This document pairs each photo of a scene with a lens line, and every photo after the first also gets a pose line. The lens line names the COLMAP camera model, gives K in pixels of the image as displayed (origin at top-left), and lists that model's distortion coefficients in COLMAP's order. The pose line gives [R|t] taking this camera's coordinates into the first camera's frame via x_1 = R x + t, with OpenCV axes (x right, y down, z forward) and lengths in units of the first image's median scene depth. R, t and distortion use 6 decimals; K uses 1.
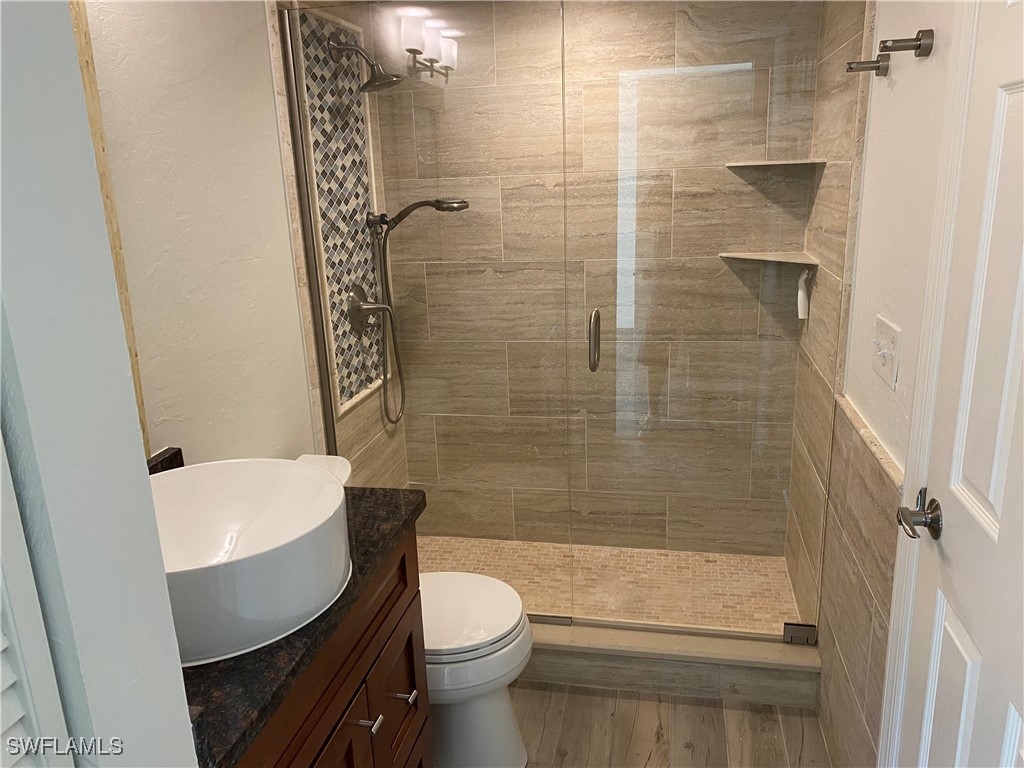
lens RADIAL K [[780.9, 0, 512.0], [0, 780.9, 384.0], [0, 0, 1]] dist [0.030683, -0.007422]
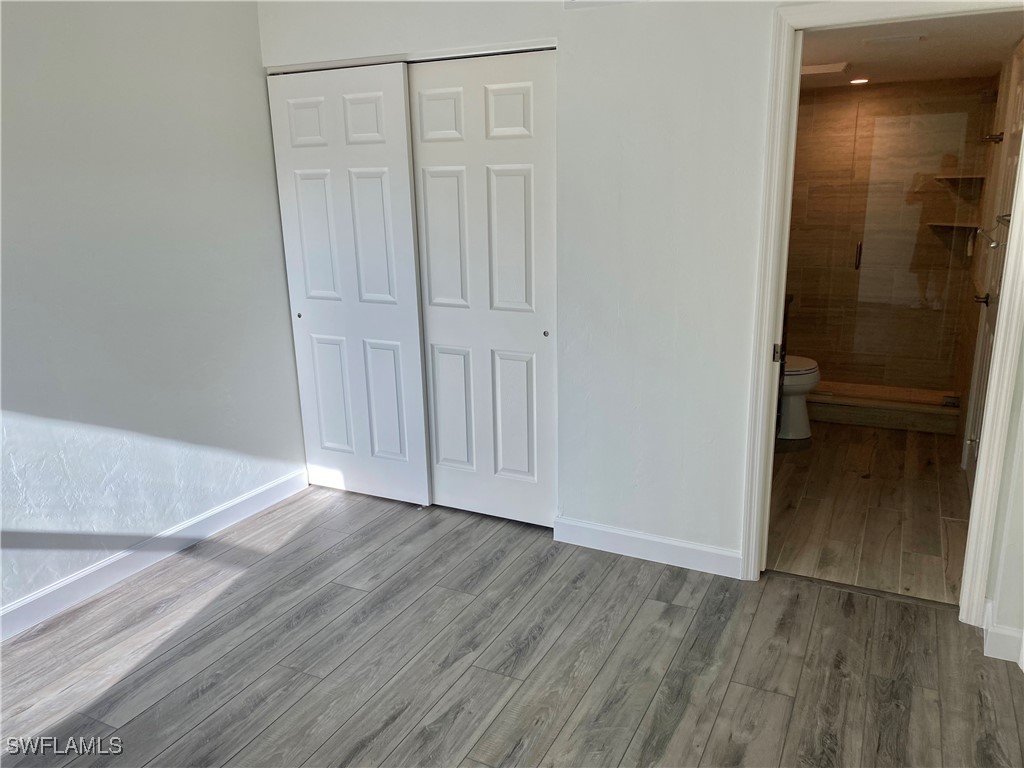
lens RADIAL K [[780.9, 0, 512.0], [0, 780.9, 384.0], [0, 0, 1]] dist [0.030683, -0.007422]
pose [[0.967144, 0.079529, -0.241470, -0.236812], [-0.078272, 0.996822, 0.014808, 0.297026], [0.241880, 0.004579, 0.970295, -1.196403]]
